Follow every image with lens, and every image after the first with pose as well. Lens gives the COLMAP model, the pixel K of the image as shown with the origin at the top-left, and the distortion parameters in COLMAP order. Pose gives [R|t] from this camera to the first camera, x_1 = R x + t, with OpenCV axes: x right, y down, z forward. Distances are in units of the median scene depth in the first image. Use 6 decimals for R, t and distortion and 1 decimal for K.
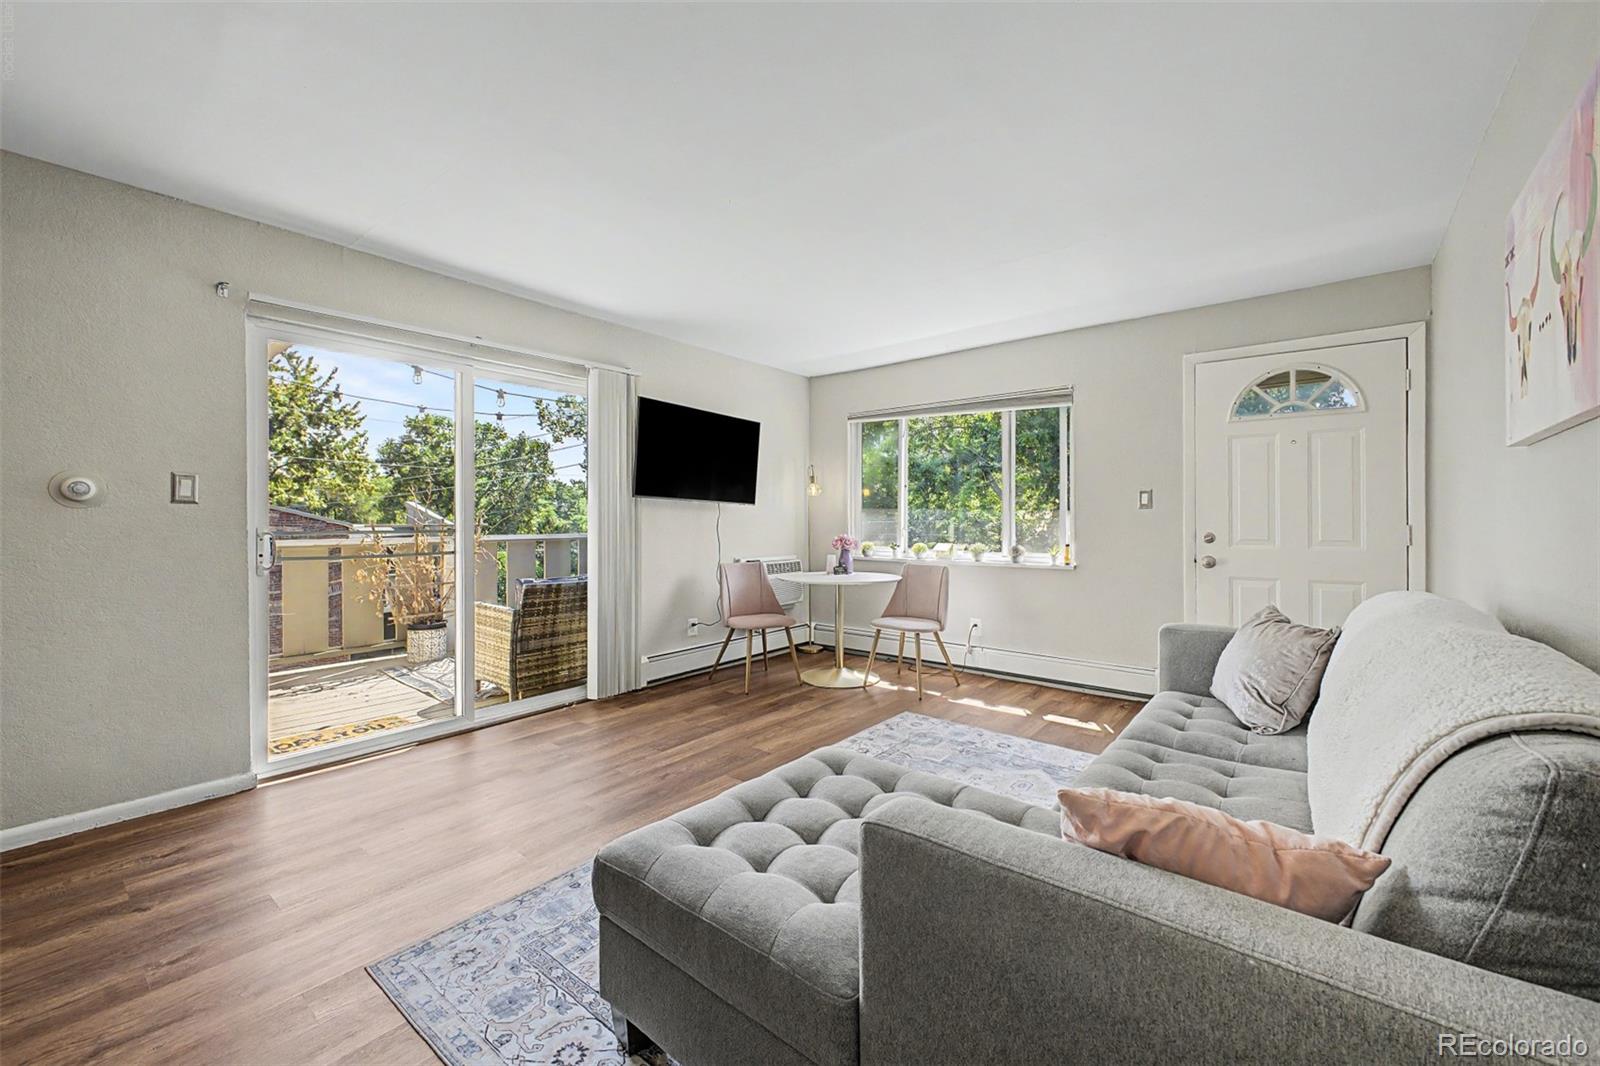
lens RADIAL K [[631.8, 0, 787.8], [0, 631.8, 512.5], [0, 0, 1]] dist [0.013515, -0.003529]
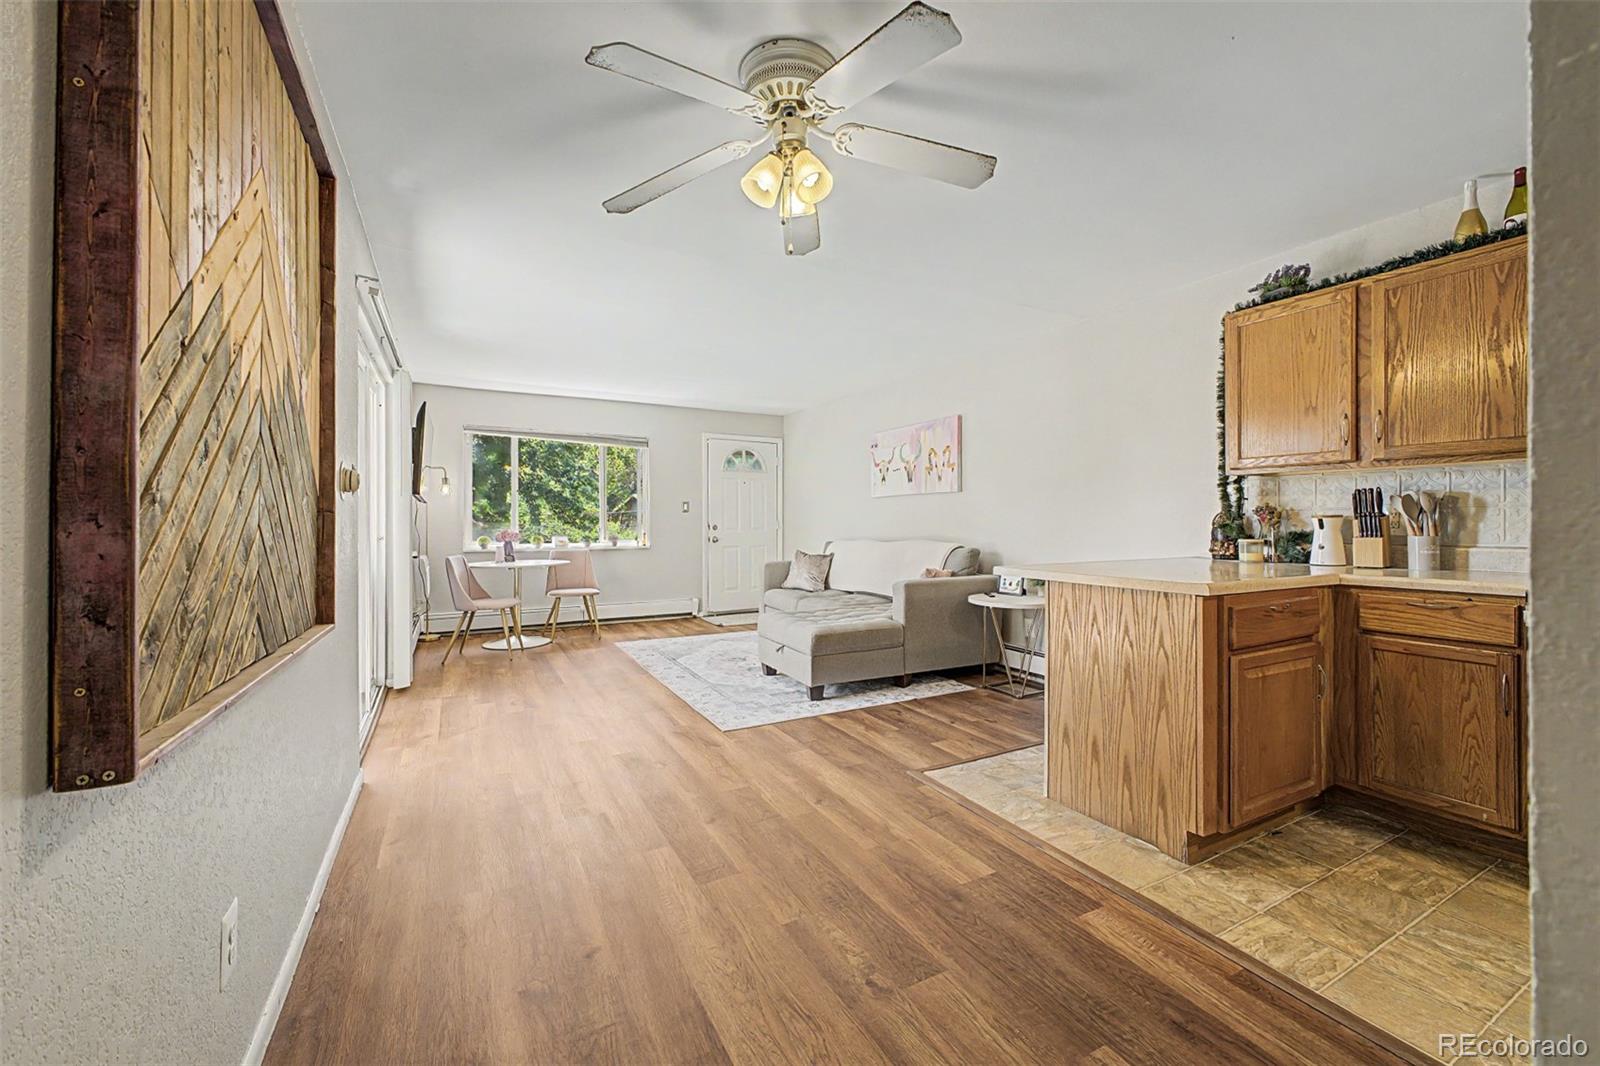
lens RADIAL K [[631.8, 0, 784.7], [0, 631.8, 516.1], [0, 0, 1]] dist [0.013515, -0.003529]
pose [[0.398891, 0.006910, 0.916972, -1.046698], [-0.011179, 0.999934, -0.002672, 0.007621], [-0.916930, -0.009185, 0.398942, 0.002346]]
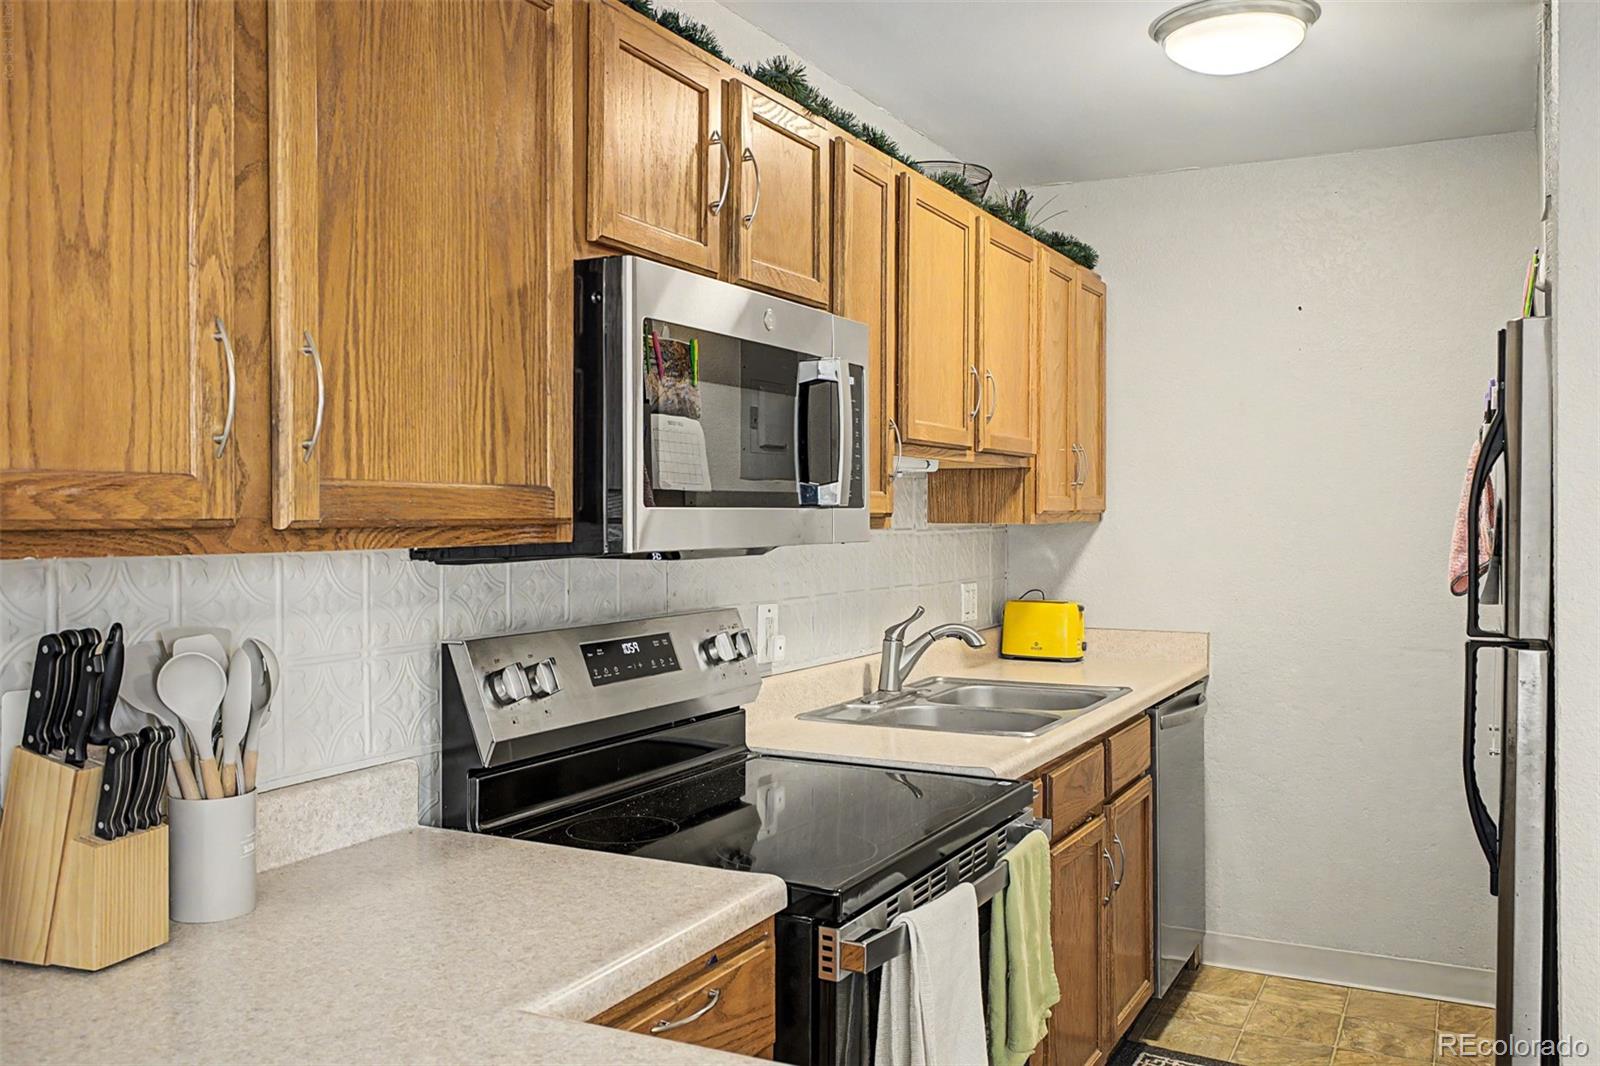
lens RADIAL K [[1299.4, 0, 799.5], [0, 1299.4, 539.3], [0, 0, 1]] dist [-0.025396, 0.043777]
pose [[-0.979222, 0.006965, -0.202672, -0.275503], [0.006335, 0.999973, 0.003754, -0.054778], [0.202692, 0.002392, -0.979240, 0.065629]]
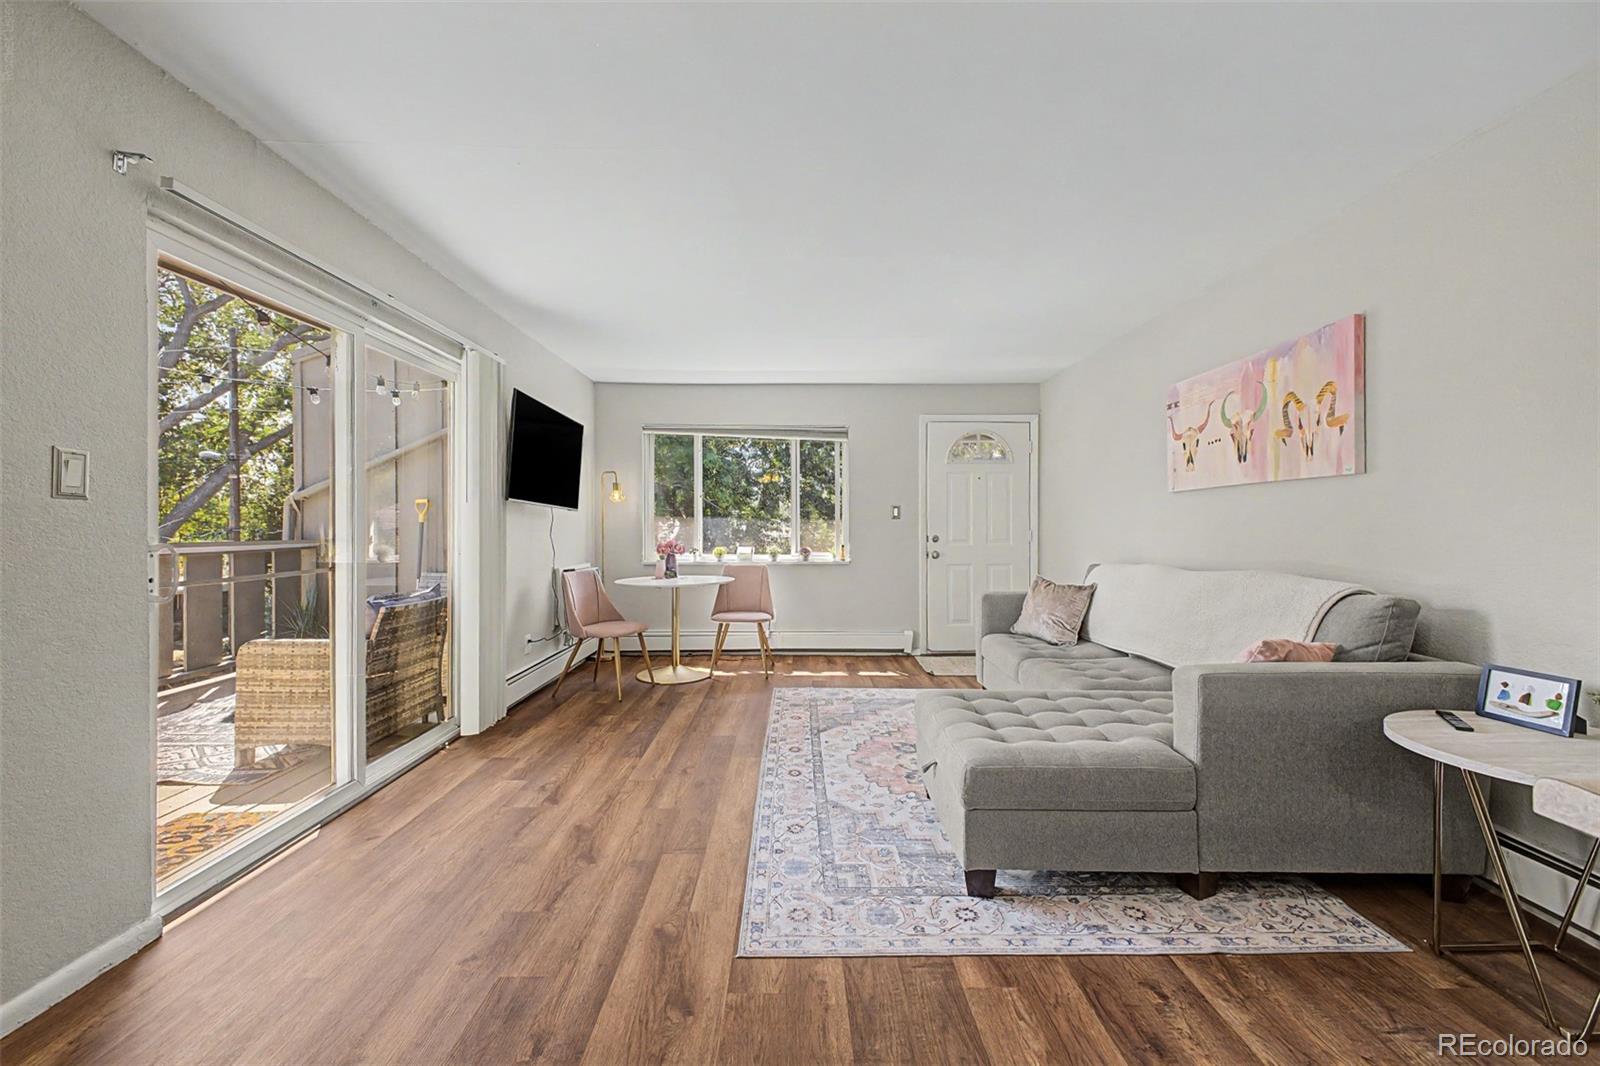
lens RADIAL K [[631.8, 0, 791.7], [0, 631.8, 524.6], [0, 0, 1]] dist [0.013515, -0.003529]
pose [[0.772510, 0.002656, 0.634997, -0.531340], [-0.007958, 0.999953, 0.005499, 0.001151], [-0.634952, -0.009301, 0.772495, 0.064160]]
